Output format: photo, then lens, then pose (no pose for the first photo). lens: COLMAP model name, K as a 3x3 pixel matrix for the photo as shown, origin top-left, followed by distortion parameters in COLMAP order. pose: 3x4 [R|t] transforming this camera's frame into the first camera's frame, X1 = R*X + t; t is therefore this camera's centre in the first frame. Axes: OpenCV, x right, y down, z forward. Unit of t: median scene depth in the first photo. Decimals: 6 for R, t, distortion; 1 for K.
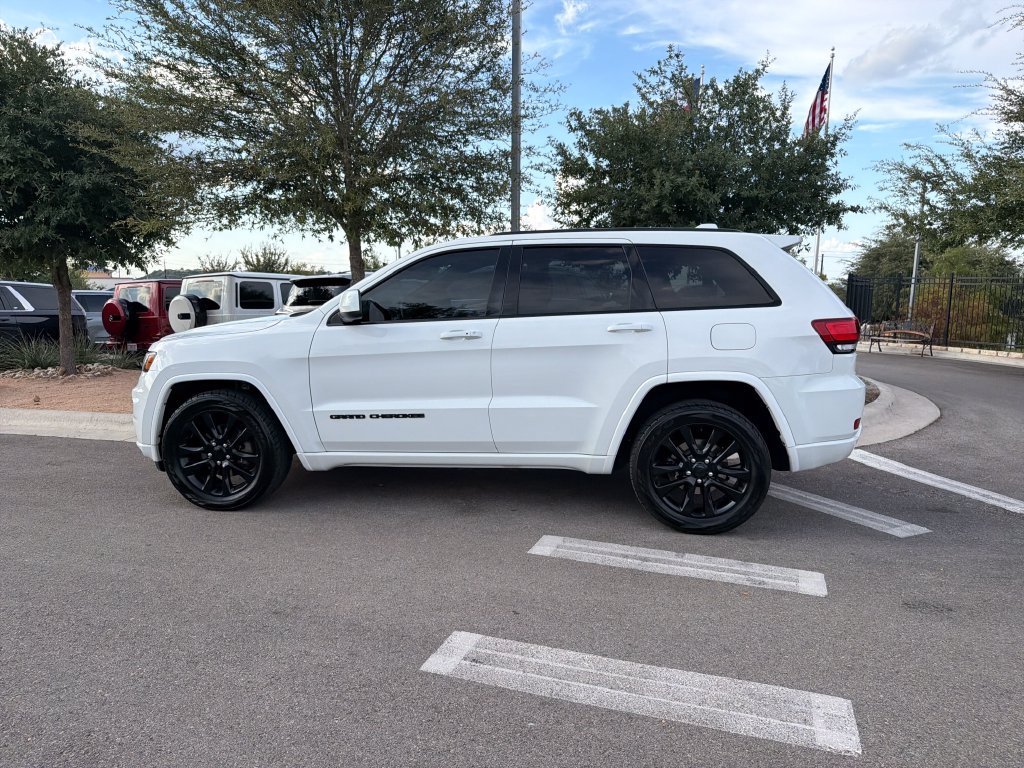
lens RADIAL K [[710.7, 0, 512.0], [0, 710.7, 397.5], [0, 0, 1]] dist [0.082069, -0.110248]
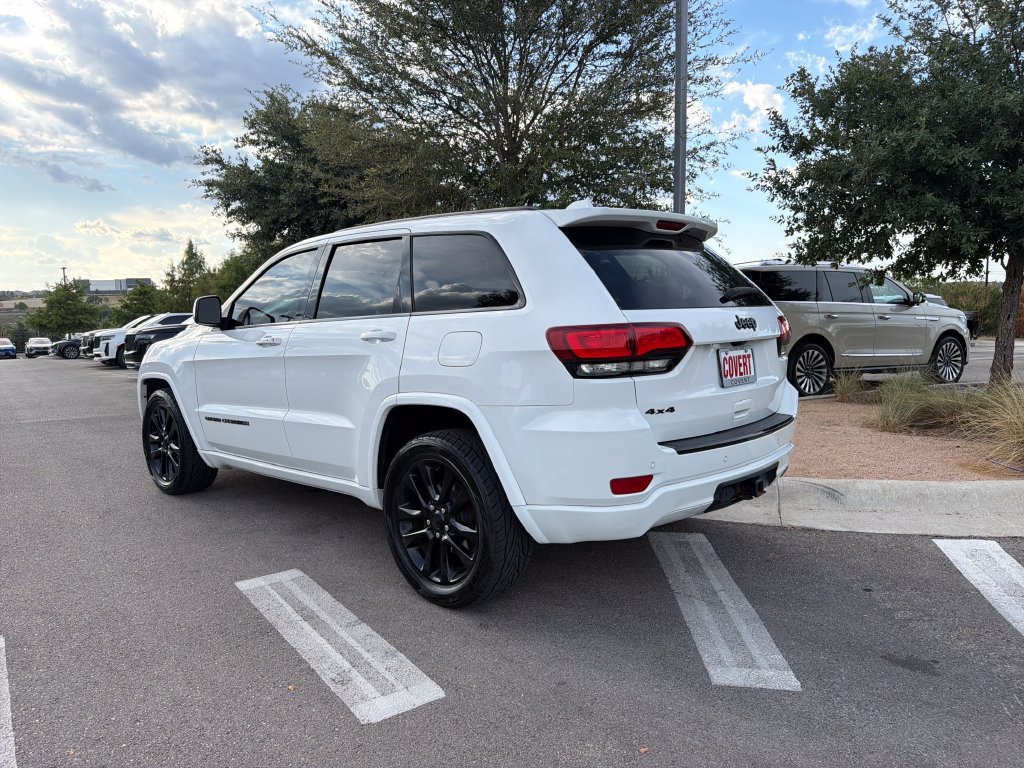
lens RADIAL K [[710.7, 0, 512.0], [0, 710.7, 397.5], [0, 0, 1]] dist [0.082069, -0.110248]
pose [[0.821280, 0.056368, -0.567734, 0.720315], [-0.065646, 0.997835, 0.004108, -0.037710], [0.566736, 0.033896, 0.823202, 0.390273]]
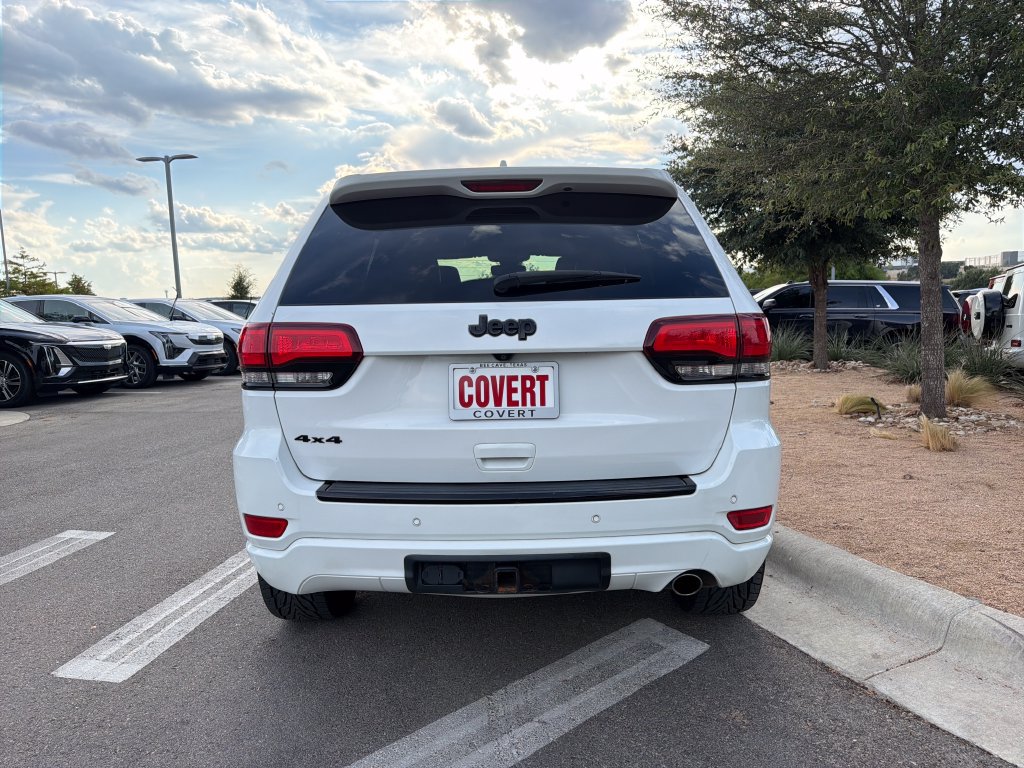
lens RADIAL K [[725.6, 0, 507.8], [0, 725.6, 386.4], [0, 0, 1]] dist [0.006130, -0.004432]
pose [[0.136886, 0.109561, -0.984509, 0.969430], [-0.122358, 0.988124, 0.092950, -0.129275], [0.983001, 0.107739, 0.148666, 1.039216]]
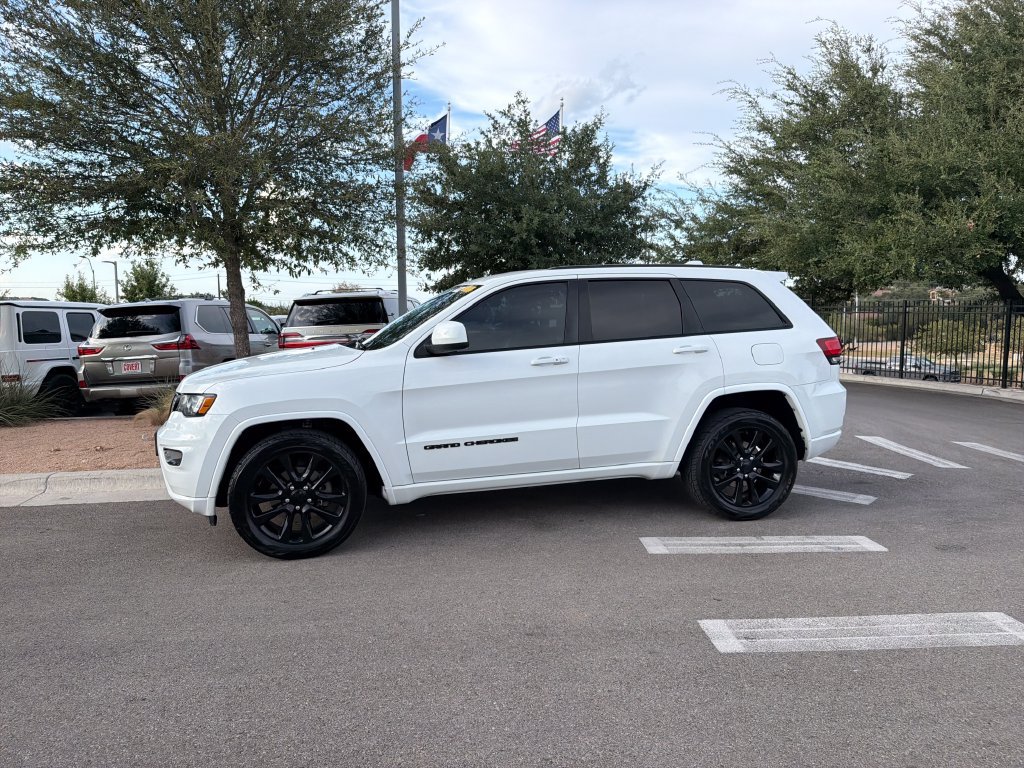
lens RADIAL K [[714.4, 0, 506.5], [0, 714.4, 392.1], [0, 0, 1]] dist [0.081198, -0.106375]
pose [[0.929029, -0.054681, 0.365945, -0.516446], [0.068993, 0.997275, -0.026137, -0.017159], [-0.363518, 0.049530, 0.930269, 0.019384]]
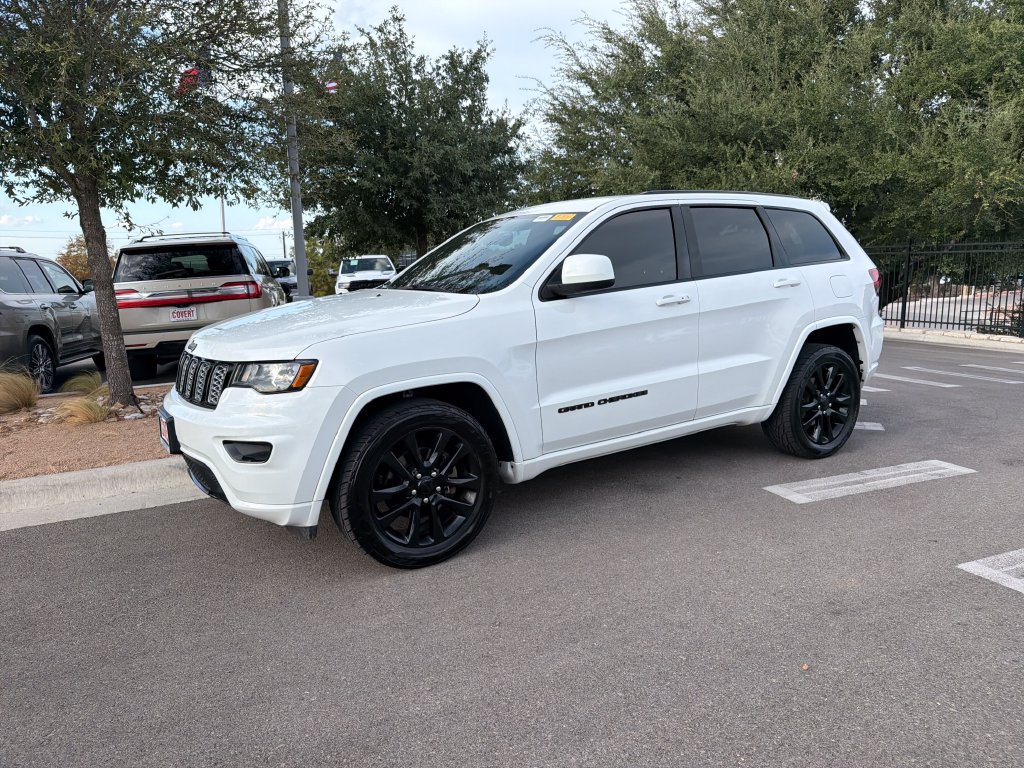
lens RADIAL K [[710.7, 0, 512.0], [0, 710.7, 397.5], [0, 0, 1]] dist [0.082069, -0.110248]
pose [[0.753198, -0.146571, 0.641256, -0.829216], [0.128616, 0.988858, 0.074954, -0.057607], [-0.645097, 0.026021, 0.763657, 0.411896]]
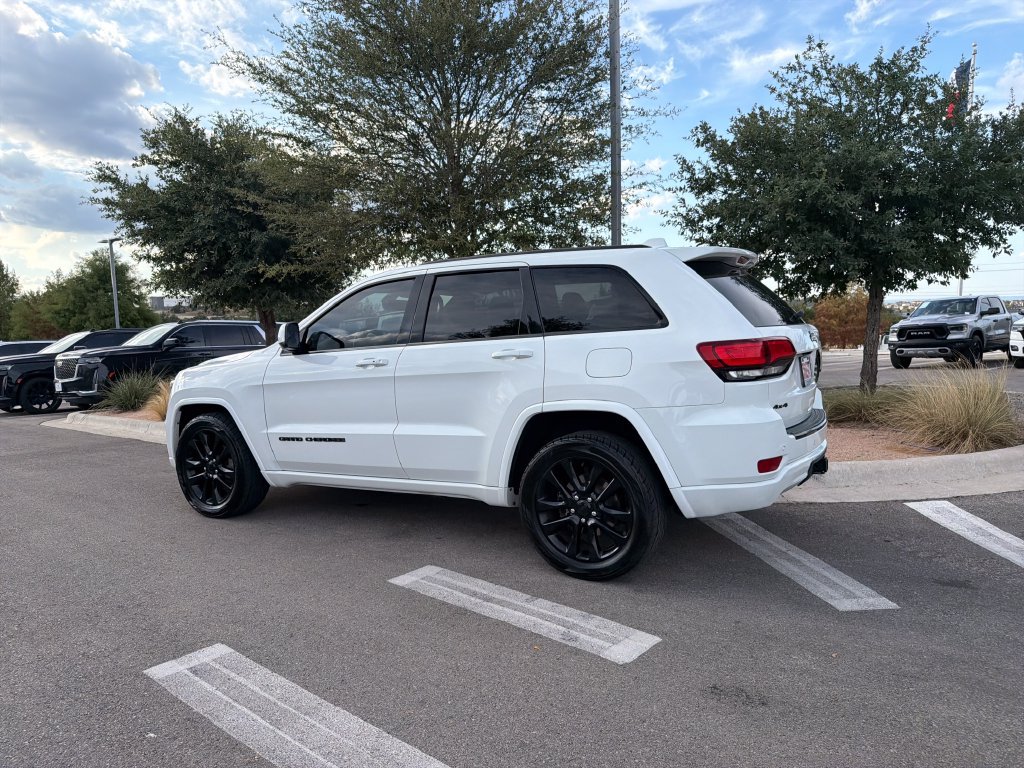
lens RADIAL K [[709.5, 0, 507.5], [0, 709.5, 405.7], [0, 0, 1]] dist [0.051244, -0.045846]
pose [[0.927627, 0.012468, -0.373300, 0.483668], [-0.022665, 0.999480, -0.022941, -0.006444], [0.372820, 0.029742, 0.927427, 0.116376]]
